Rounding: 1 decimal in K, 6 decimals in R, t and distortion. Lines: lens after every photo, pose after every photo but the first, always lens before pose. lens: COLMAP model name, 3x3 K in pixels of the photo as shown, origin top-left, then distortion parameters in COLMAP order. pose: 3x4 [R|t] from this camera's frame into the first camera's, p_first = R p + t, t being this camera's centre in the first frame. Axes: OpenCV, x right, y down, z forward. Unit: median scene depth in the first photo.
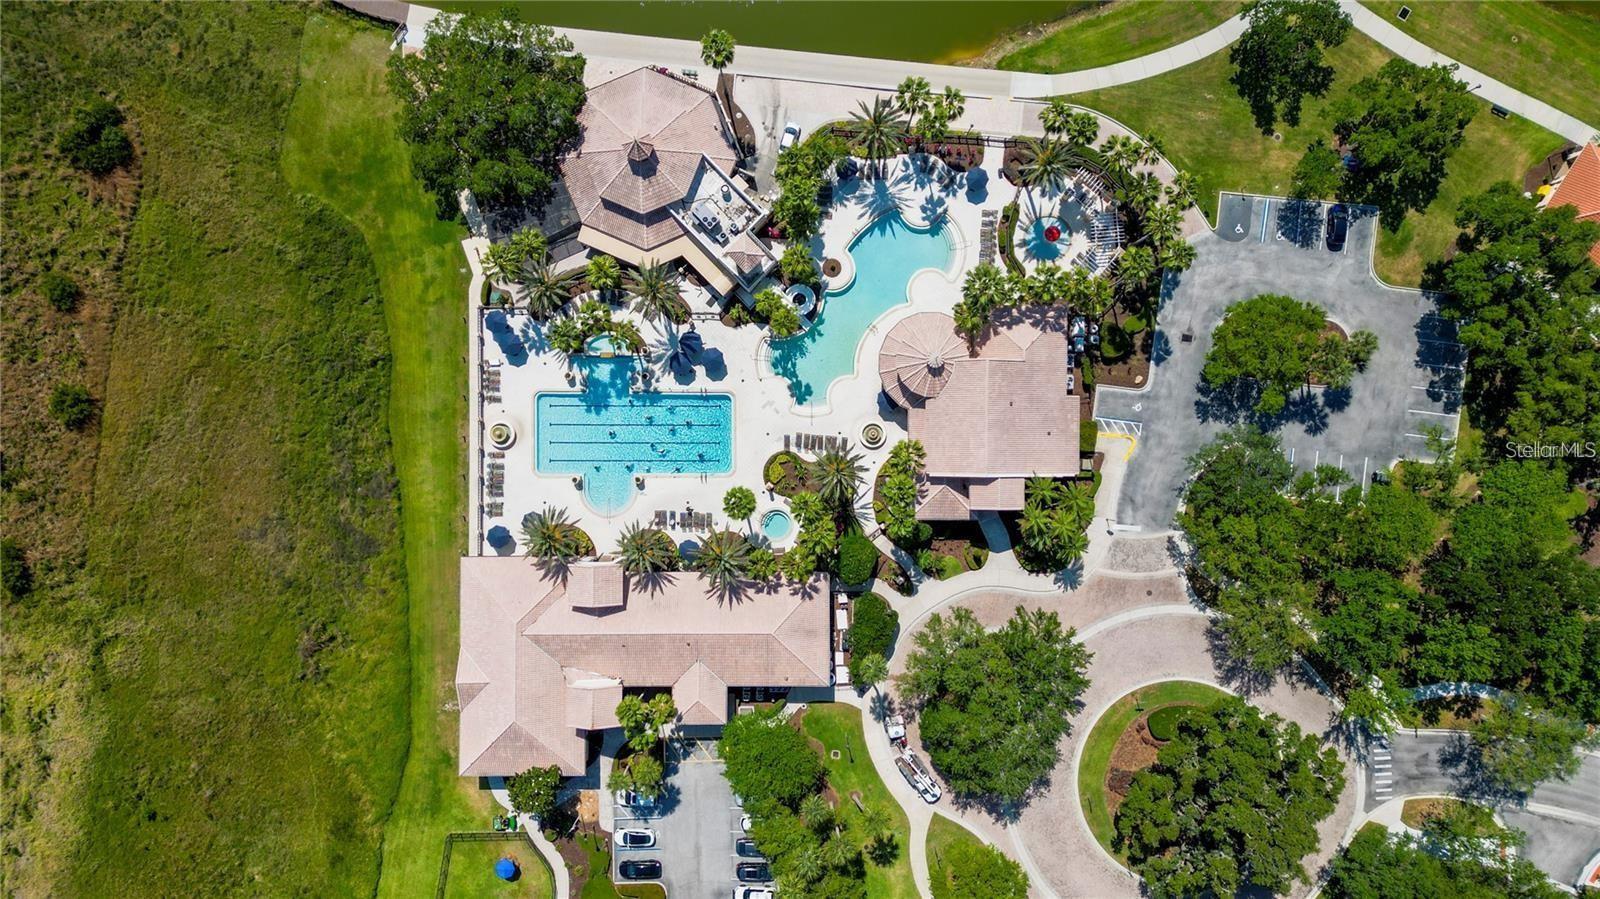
lens RADIAL K [[1120.5, 0, 800.0], [0, 1120.5, 449.5], [0, 0, 1]] dist [0.076328, -0.070252]
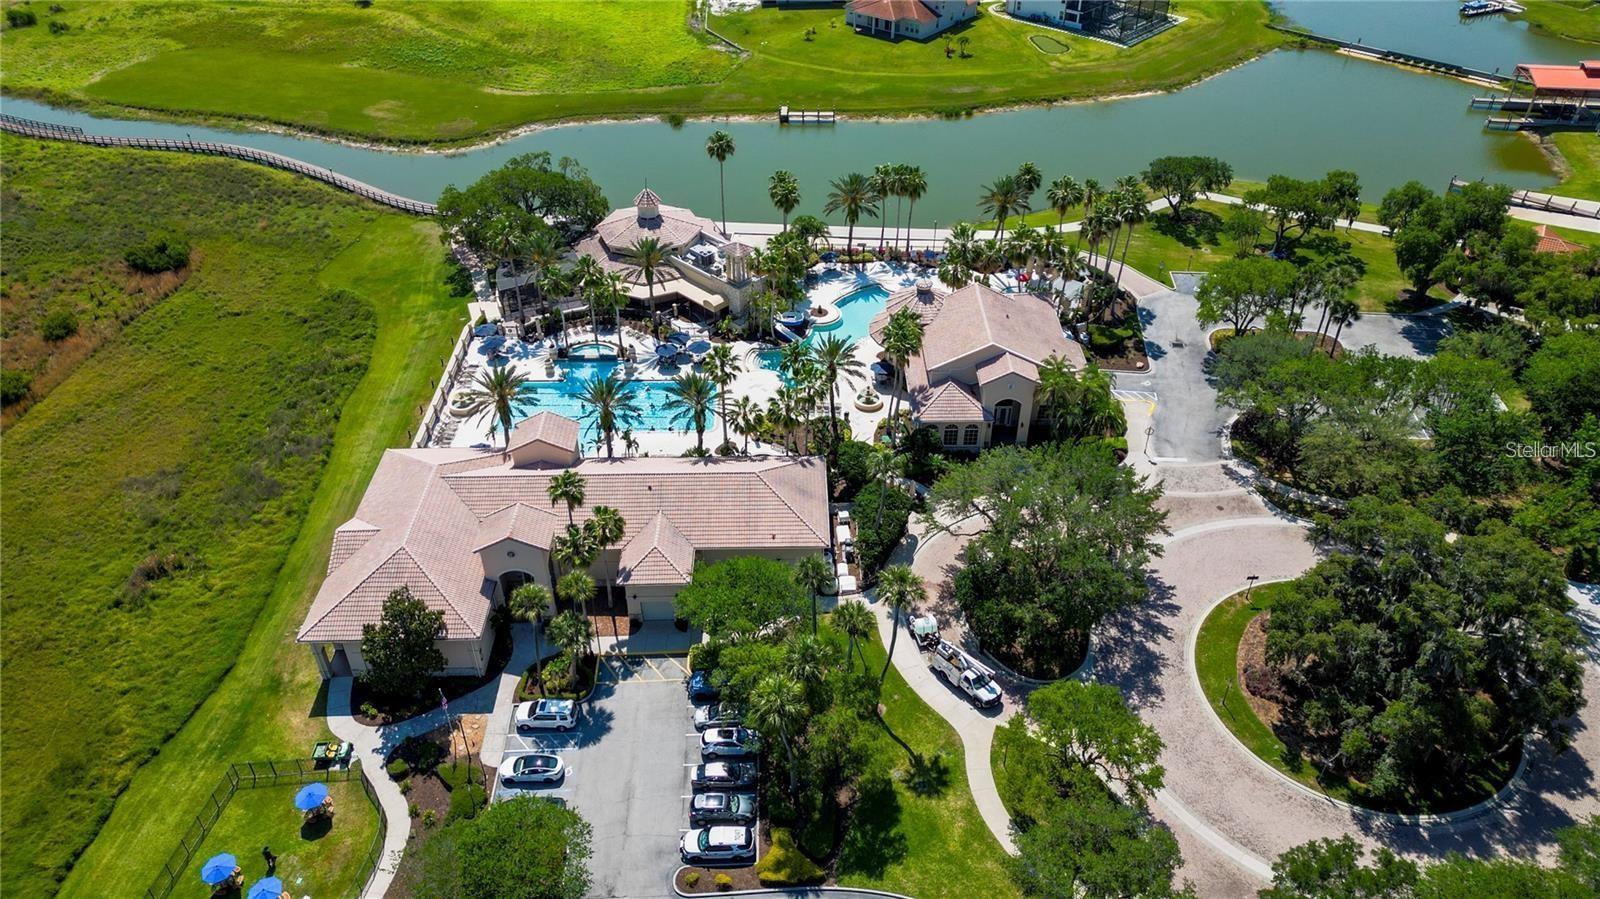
lens RADIAL K [[1102.1, 0, 800.0], [0, 1102.1, 449.5], [0, 0, 1]] dist [0.054542, -0.002298]
pose [[0.999906, -0.004612, 0.012906, -0.003261], [0.013020, 0.613782, -0.789368, 0.724831], [-0.004281, 0.789462, 0.613784, 0.474482]]
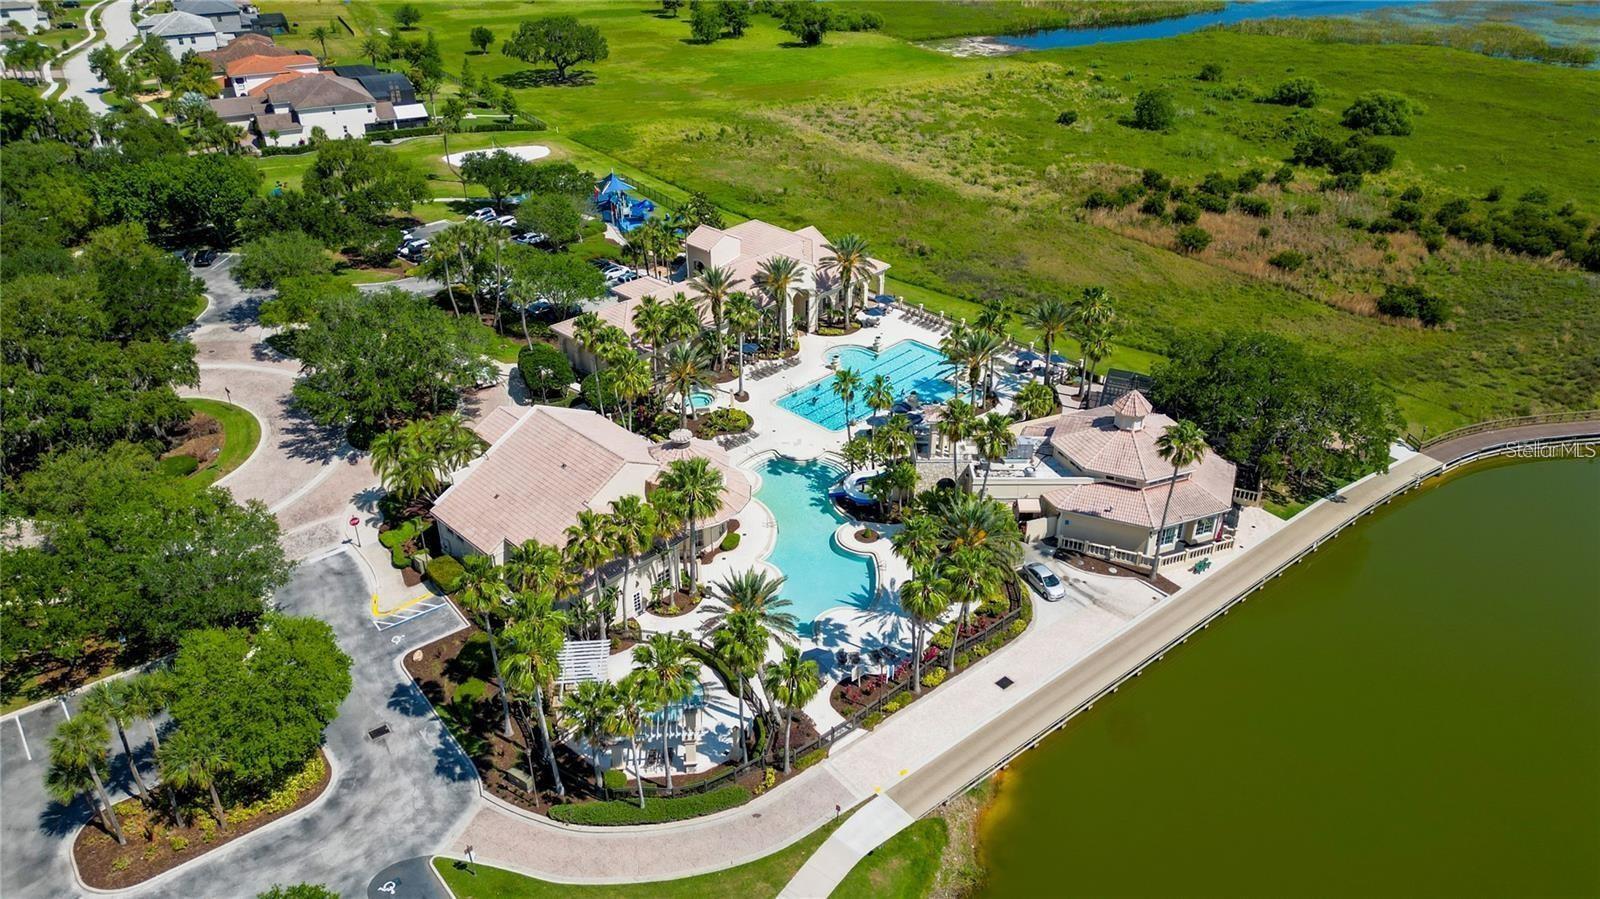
lens RADIAL K [[1120.5, 0, 800.0], [0, 1120.5, 449.5], [0, 0, 1]] dist [0.076328, -0.070252]
pose [[-0.702081, 0.368713, -0.609207, 0.493966], [-0.711966, -0.347005, 0.610485, -0.567541], [0.013696, 0.862345, 0.506137, 0.572179]]
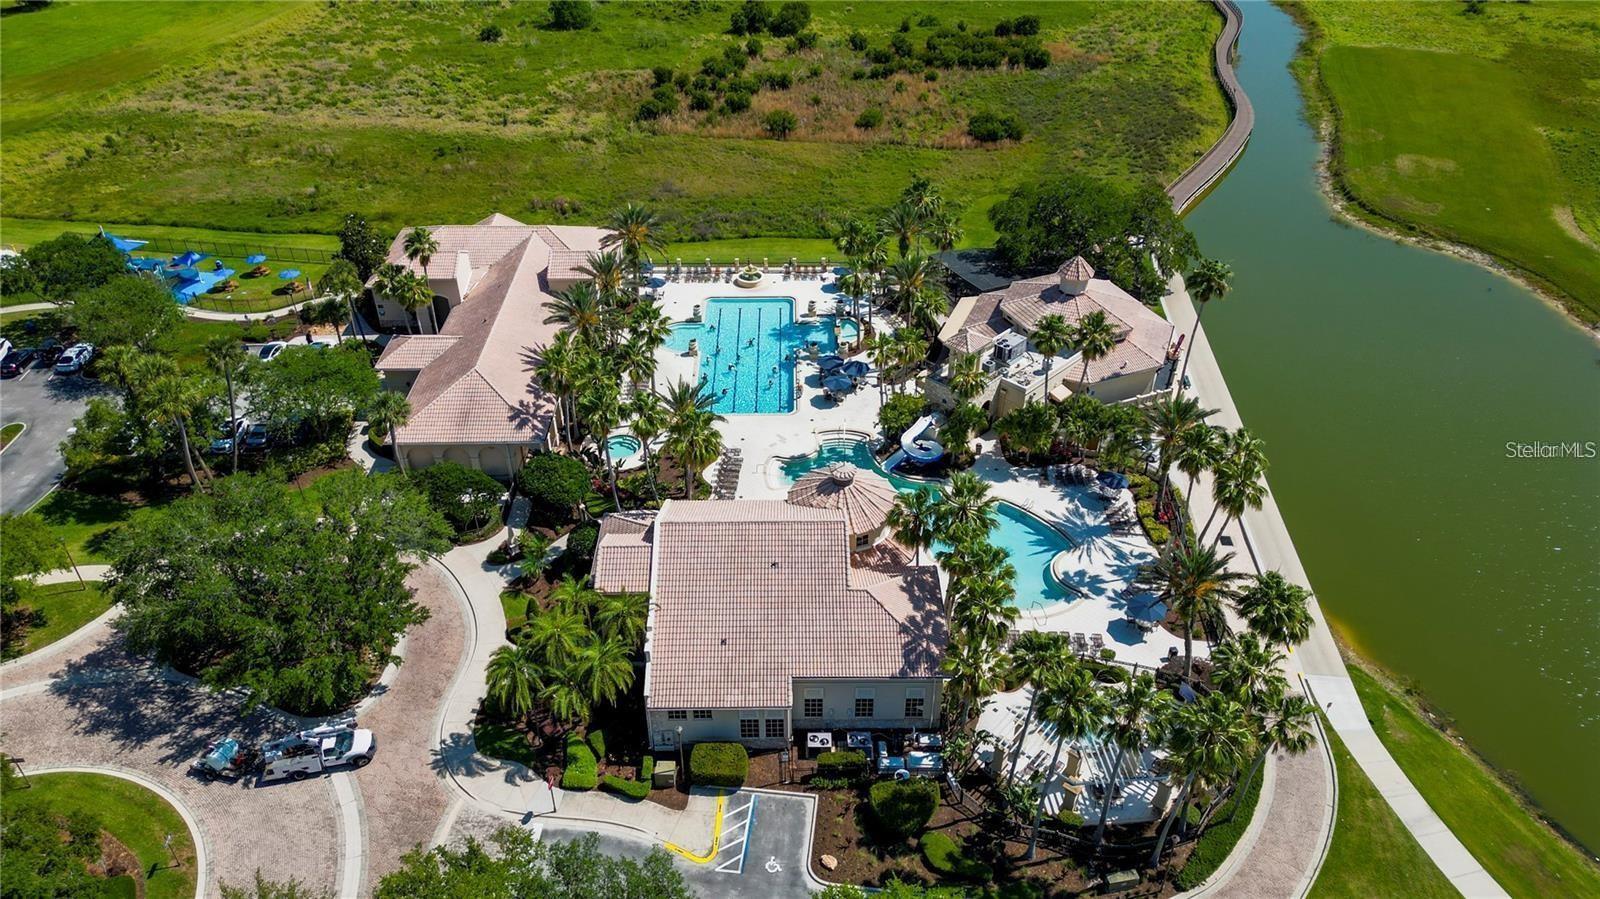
lens RADIAL K [[1120.5, 0, 800.0], [0, 1120.5, 449.5], [0, 0, 1]] dist [0.076328, -0.070252]
pose [[0.011472, 0.587940, -0.808823, 0.590719], [-0.999877, 0.015423, -0.002970, -0.051332], [0.010728, 0.808757, 0.588045, 0.559788]]
